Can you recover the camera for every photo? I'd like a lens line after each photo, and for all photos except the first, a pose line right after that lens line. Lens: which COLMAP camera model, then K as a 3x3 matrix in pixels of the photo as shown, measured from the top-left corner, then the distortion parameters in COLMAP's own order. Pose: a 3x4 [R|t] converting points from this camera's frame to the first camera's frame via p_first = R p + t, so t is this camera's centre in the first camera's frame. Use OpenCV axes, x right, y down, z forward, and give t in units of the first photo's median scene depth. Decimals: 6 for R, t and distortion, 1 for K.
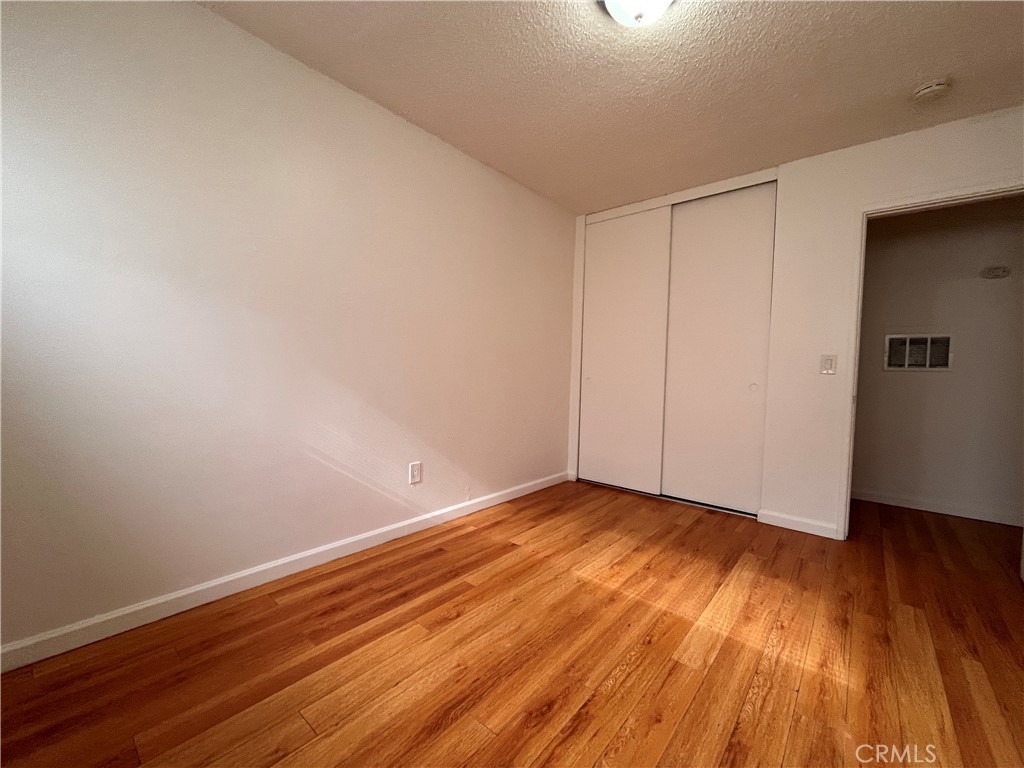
lens RADIAL K [[418.8, 0, 511.2], [0, 418.8, 385.8], [0, 0, 1]] dist [-0.001718, -0.000005]
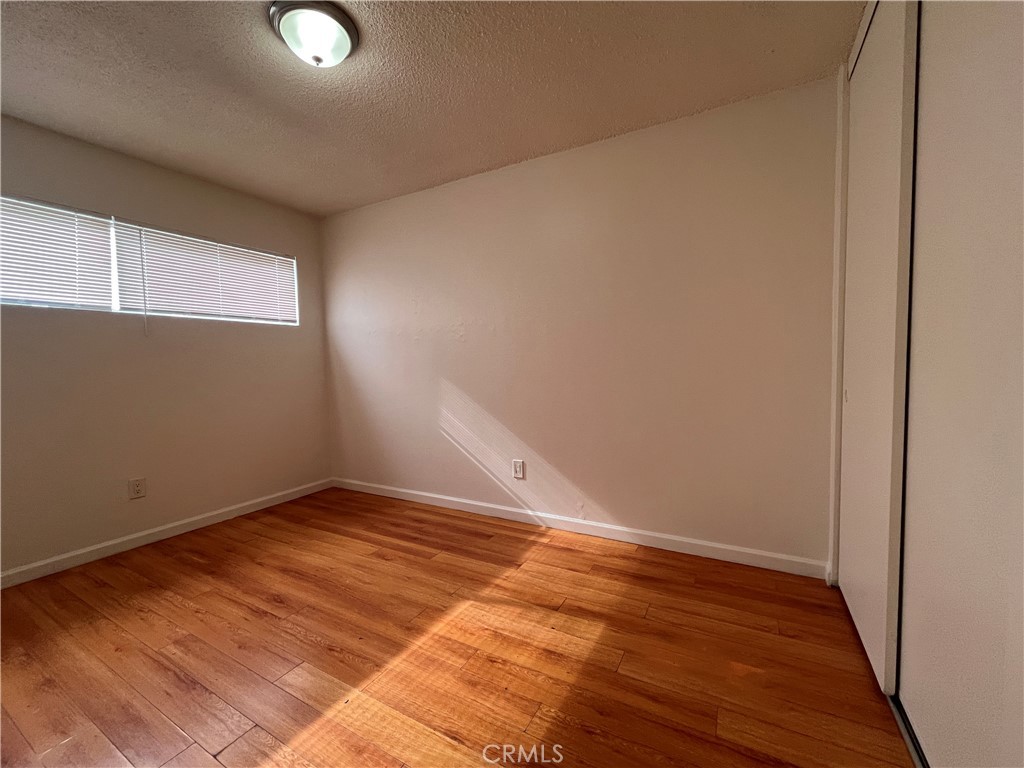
lens RADIAL K [[418.8, 0, 511.2], [0, 418.8, 385.8], [0, 0, 1]] dist [-0.001718, -0.000005]
pose [[0.191314, 0.024424, -0.981225, 1.064105], [-0.012949, 0.999666, 0.022358, -0.052114], [0.981443, 0.008428, 0.191566, 0.926715]]
